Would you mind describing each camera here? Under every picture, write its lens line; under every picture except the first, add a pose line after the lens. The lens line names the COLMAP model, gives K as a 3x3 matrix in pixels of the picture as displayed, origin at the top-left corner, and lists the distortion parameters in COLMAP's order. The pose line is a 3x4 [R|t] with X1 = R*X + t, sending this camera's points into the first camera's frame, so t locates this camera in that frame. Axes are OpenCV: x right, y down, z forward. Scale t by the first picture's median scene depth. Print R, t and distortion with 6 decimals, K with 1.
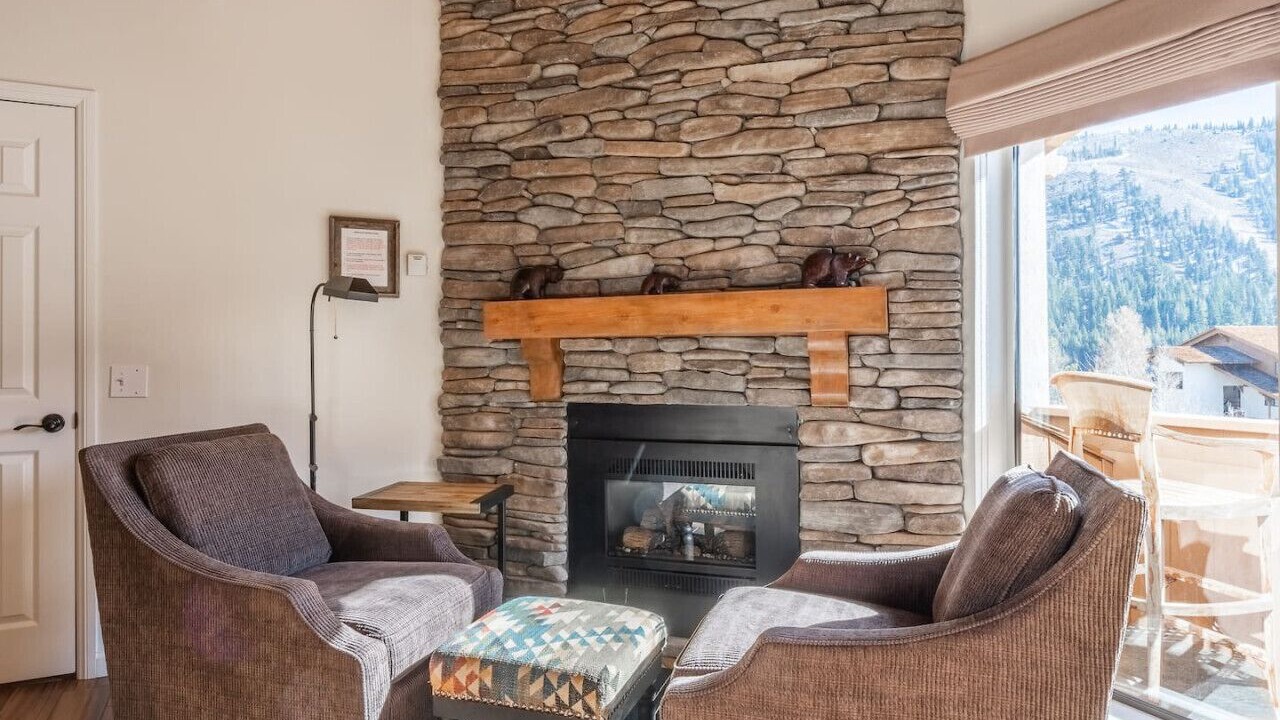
lens RADIAL K [[803.2, 0, 641.0], [0, 803.2, 342.8], [0, 0, 1]] dist [-0.001008, 0.000526]
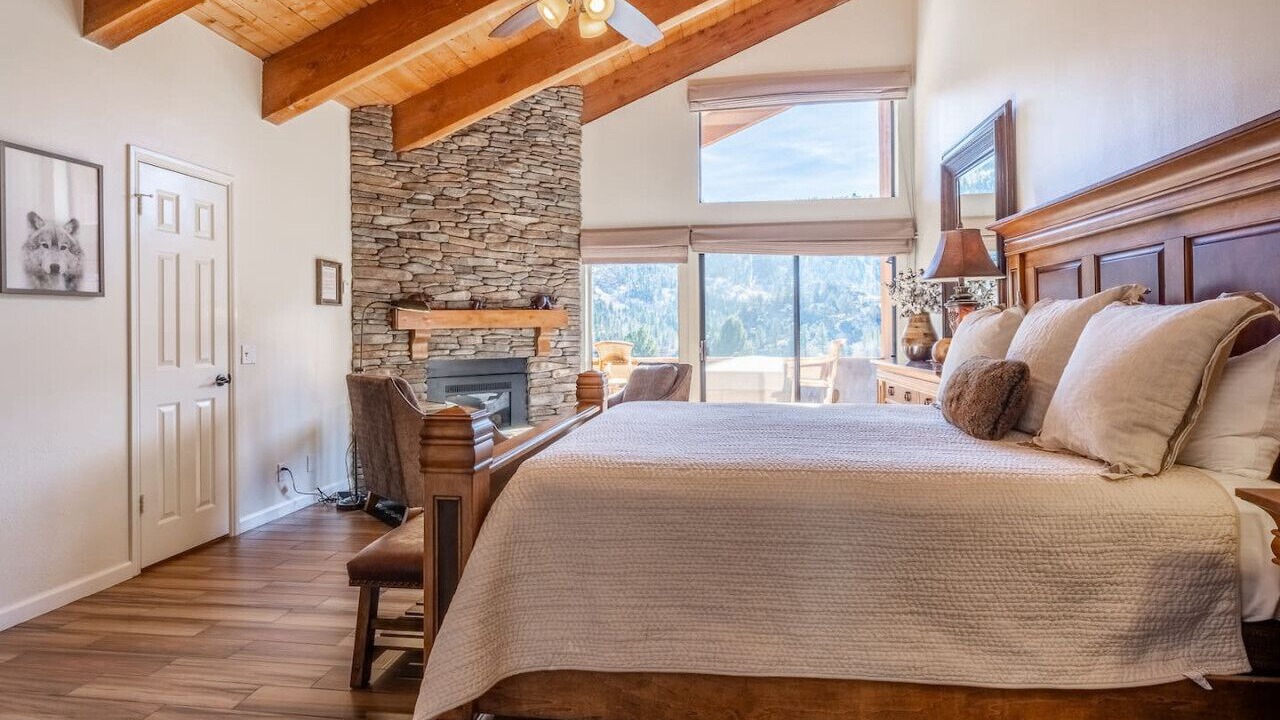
lens RADIAL K [[688.9, 0, 639.8], [0, 688.9, 346.0], [0, 0, 1]] dist [-0.002420, -0.001123]
pose [[0.558122, -0.017164, 0.829582, -1.305874], [0.006723, 0.999847, 0.016164, 0.013104], [-0.829732, -0.003444, 0.558152, -0.441739]]
